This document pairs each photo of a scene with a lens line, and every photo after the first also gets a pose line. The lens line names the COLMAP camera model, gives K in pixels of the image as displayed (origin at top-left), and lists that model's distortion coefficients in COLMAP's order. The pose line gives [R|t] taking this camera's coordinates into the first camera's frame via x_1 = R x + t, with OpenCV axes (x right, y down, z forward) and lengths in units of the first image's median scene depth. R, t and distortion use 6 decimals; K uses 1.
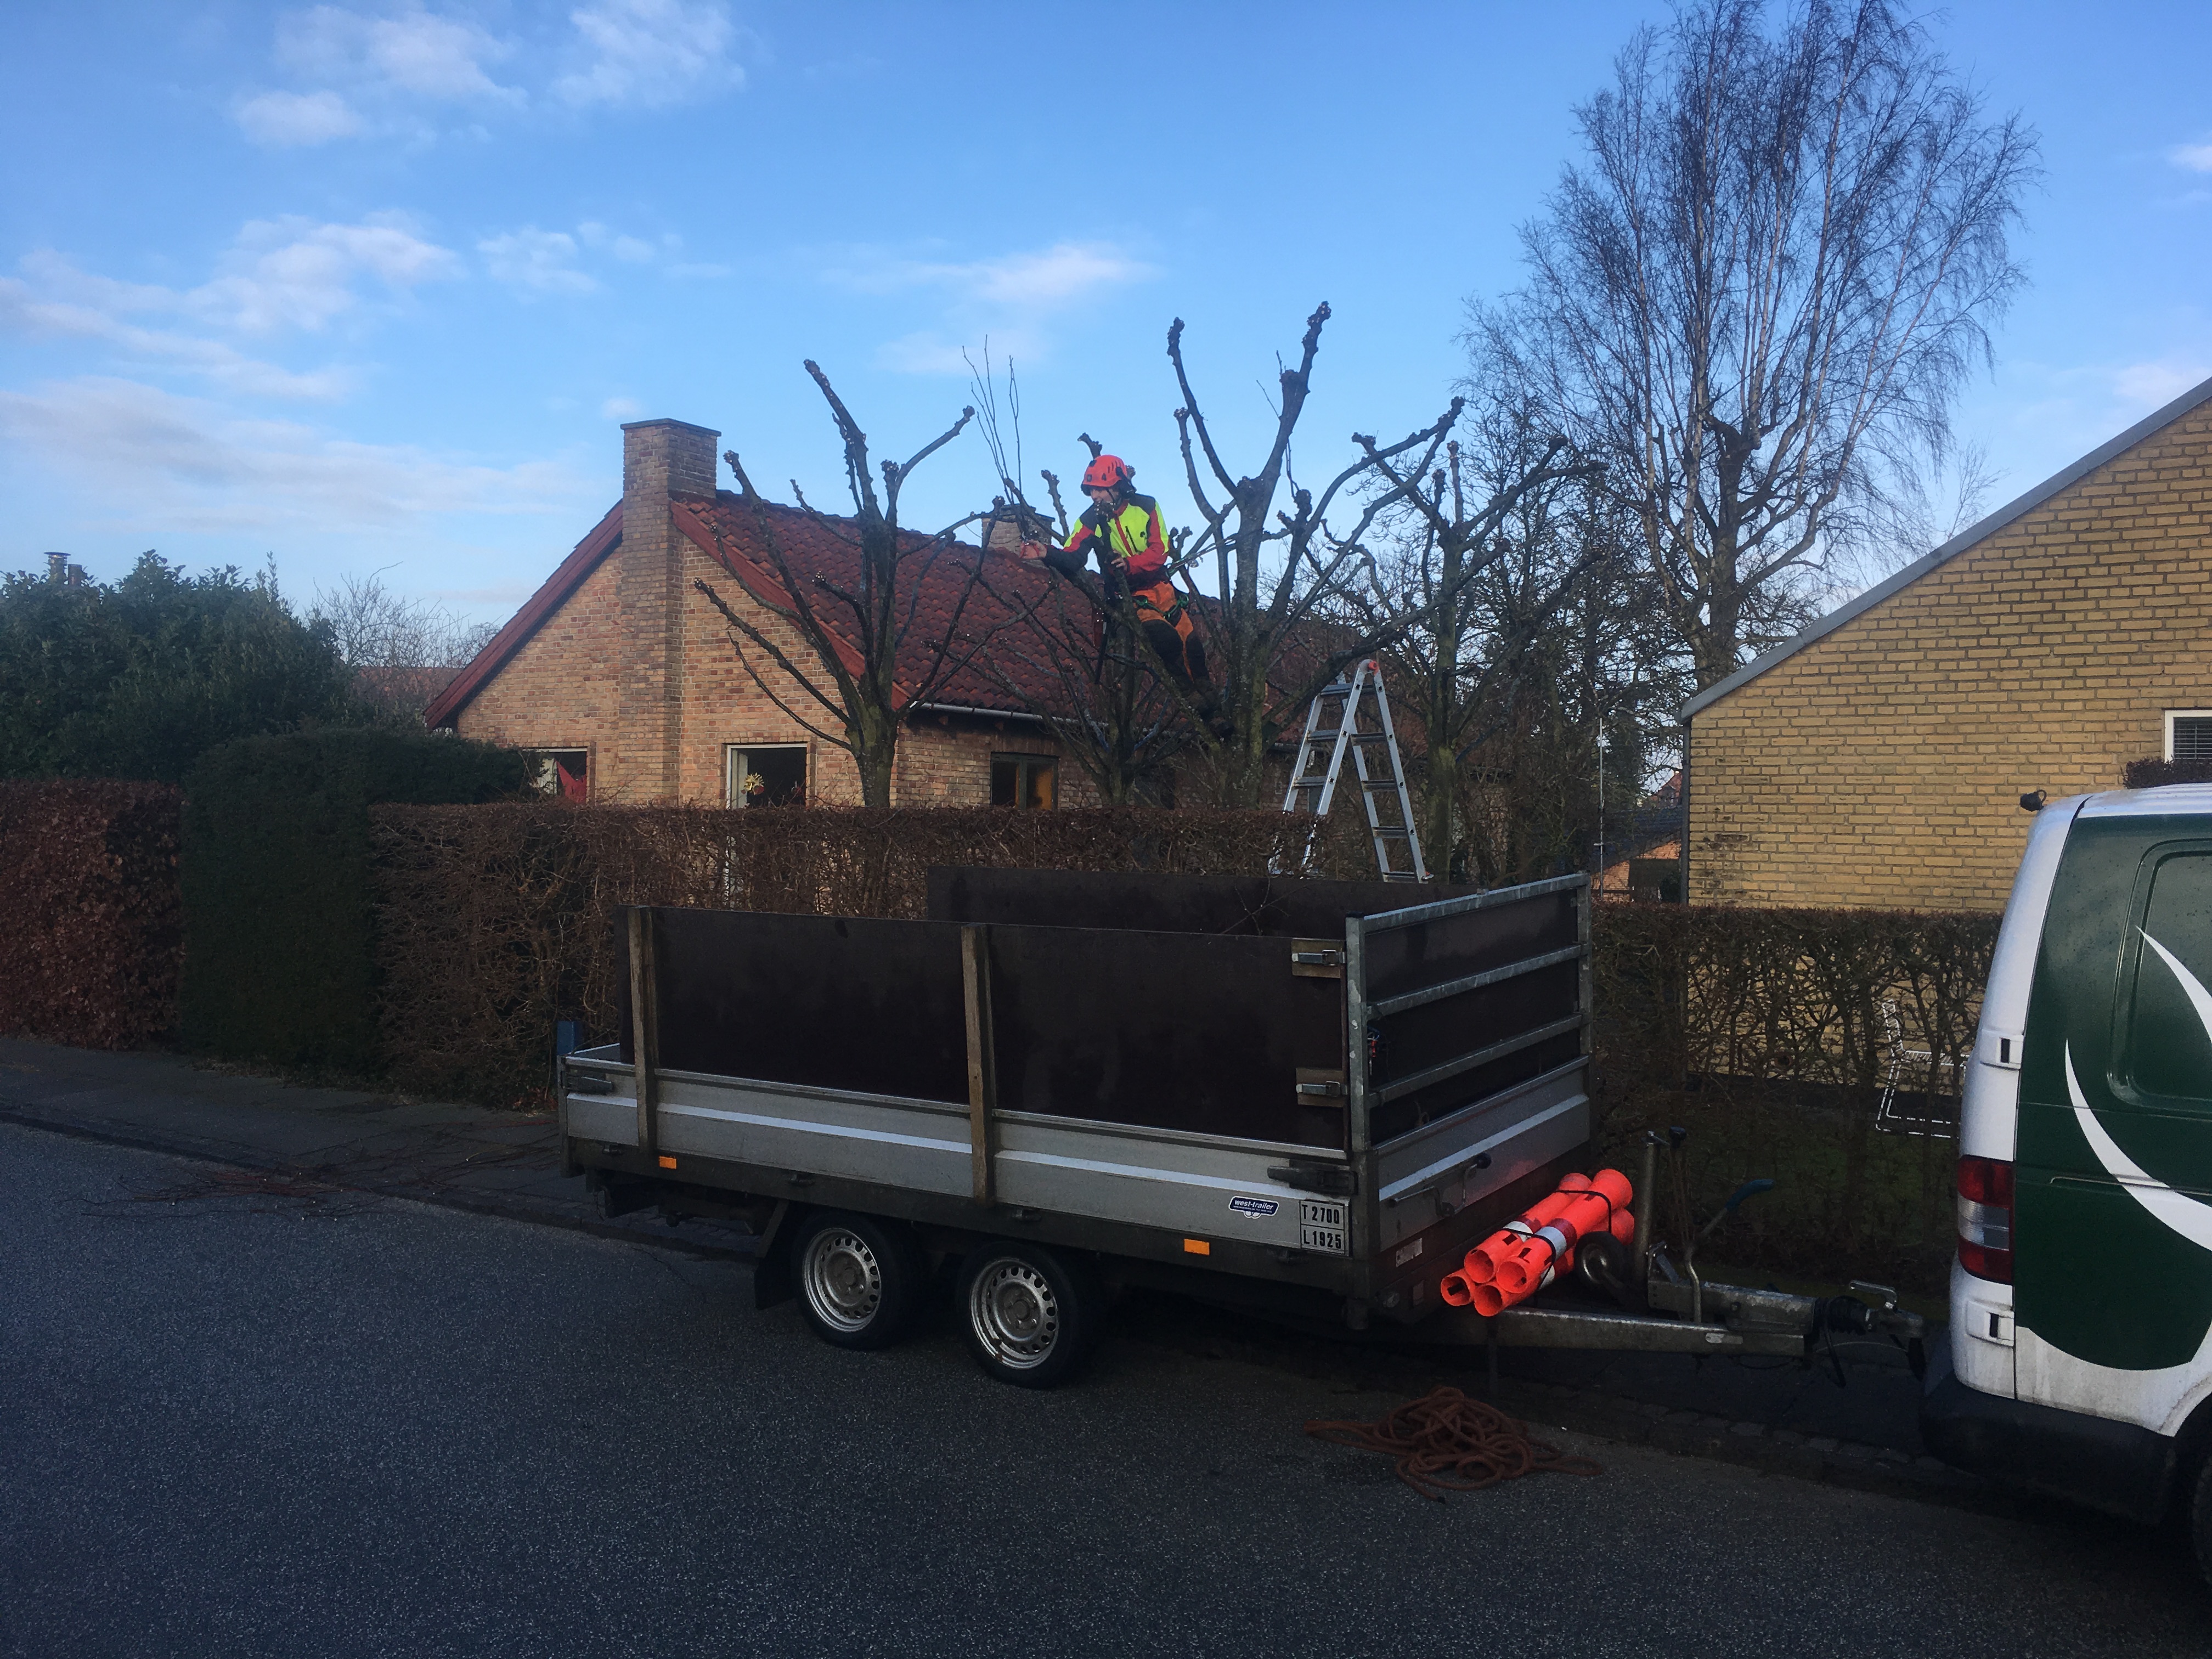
lens RADIAL K [[1882.9, 0, 1104.8], [0, 1882.9, 835.7], [0, 0, 1]] dist [0.081941, -0.129917]
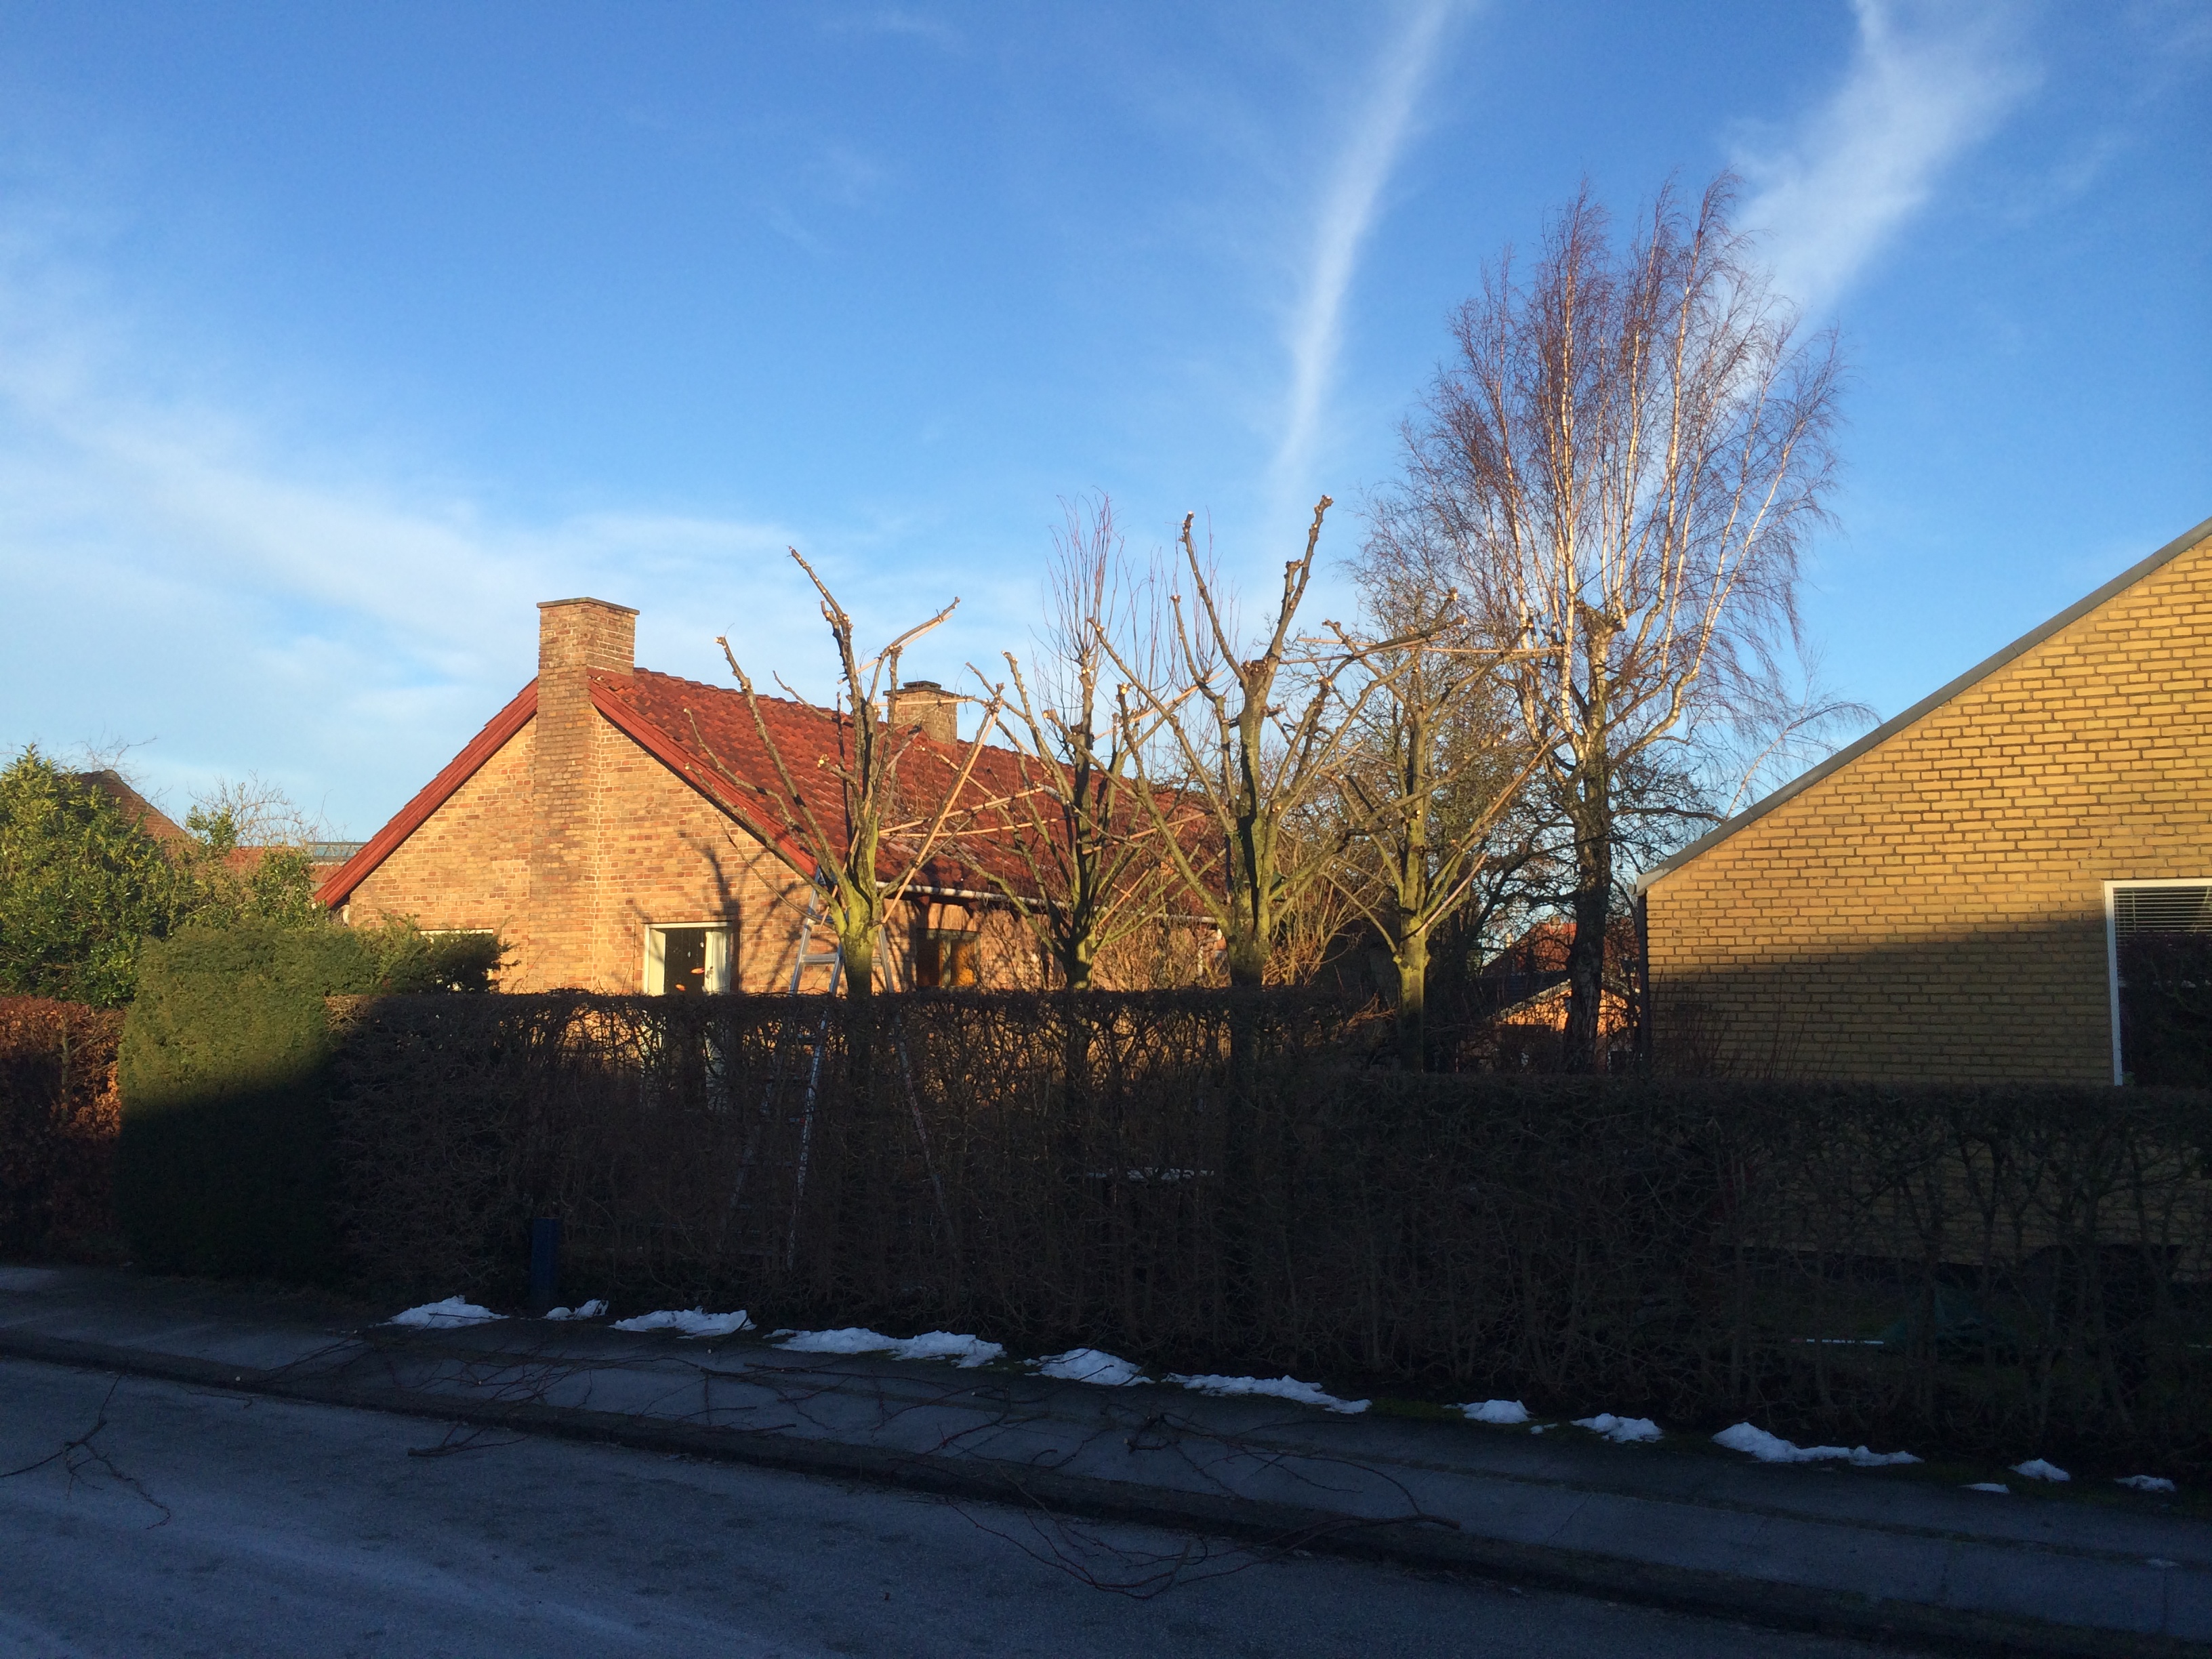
lens RADIAL K [[1879.2, 0, 1110.1], [0, 1879.2, 835.0], [0, 0, 1]] dist [0.089054, -0.125506]
pose [[0.996206, -0.006416, 0.086791, -0.075557], [0.014270, 0.995823, -0.090187, -0.004231], [-0.085849, 0.091083, 0.992136, 0.005028]]
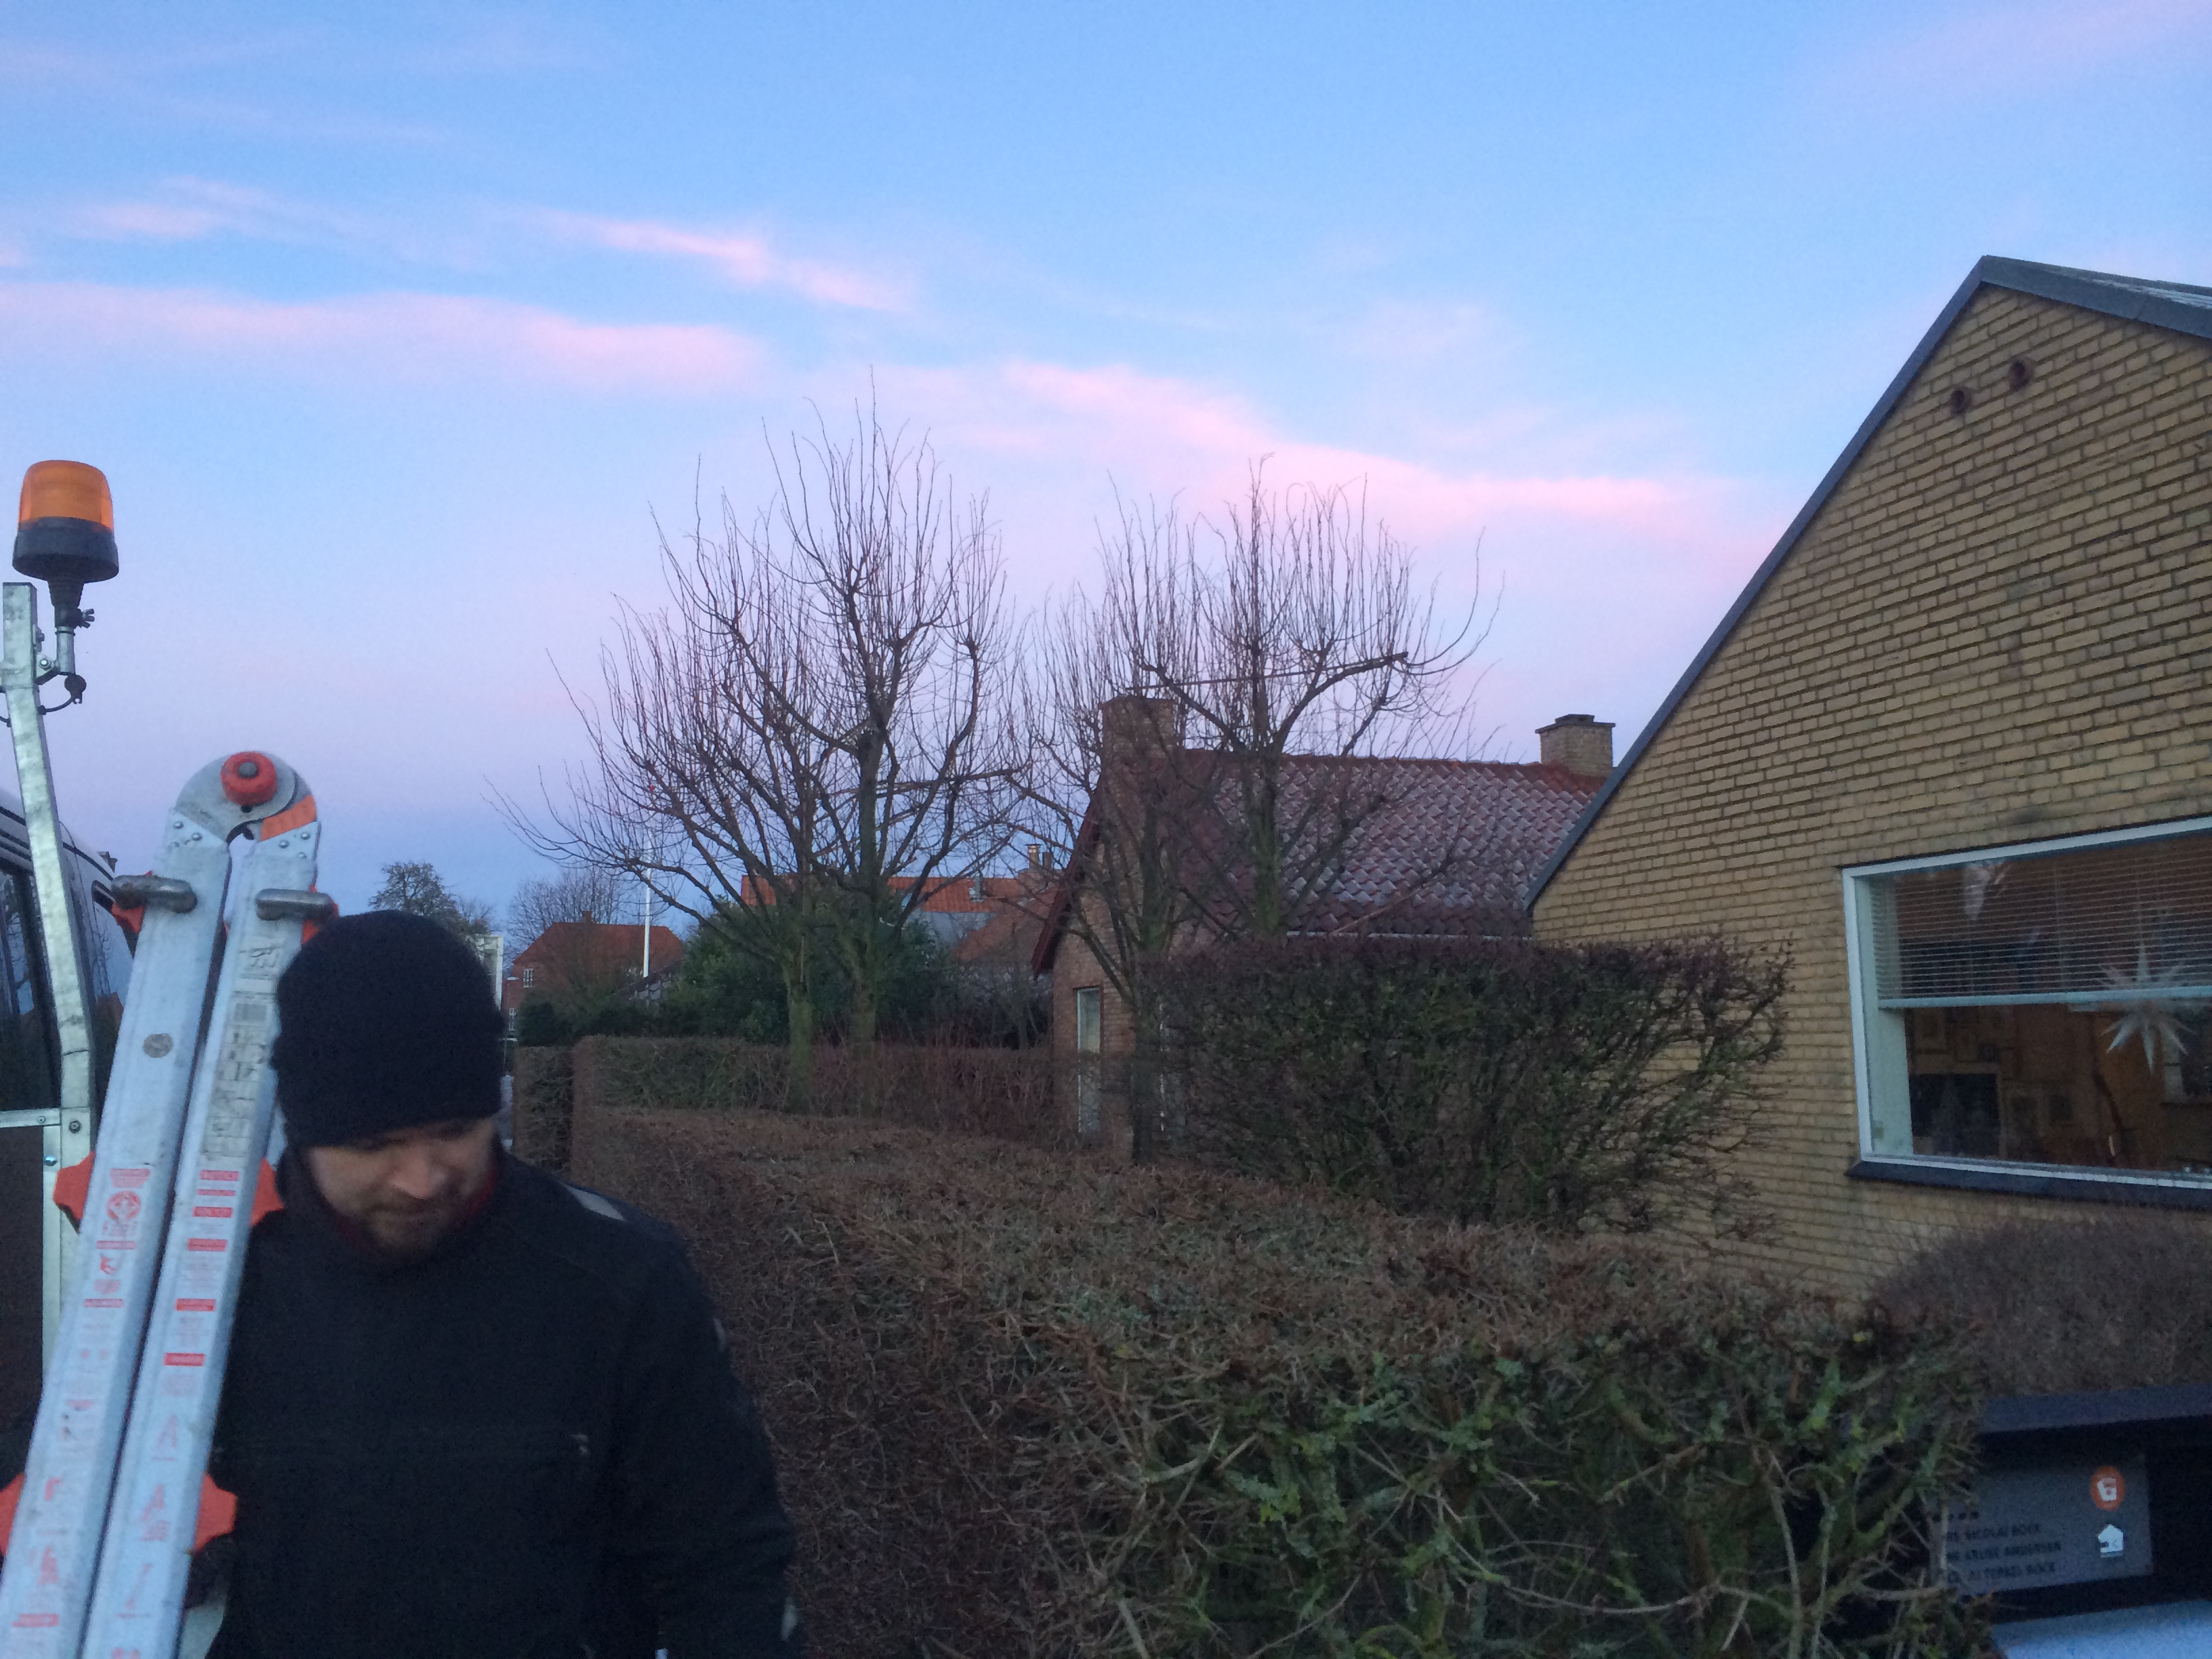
lens RADIAL K [[1879.2, 0, 1104.0], [0, 1879.2, 835.4], [0, 0, 1]] dist [0.089054, -0.125506]
pose [[0.792877, -0.095387, -0.601870, 0.755367], [0.023167, 0.991677, -0.126646, 0.013011], [0.608941, 0.086471, 0.788488, 0.178575]]
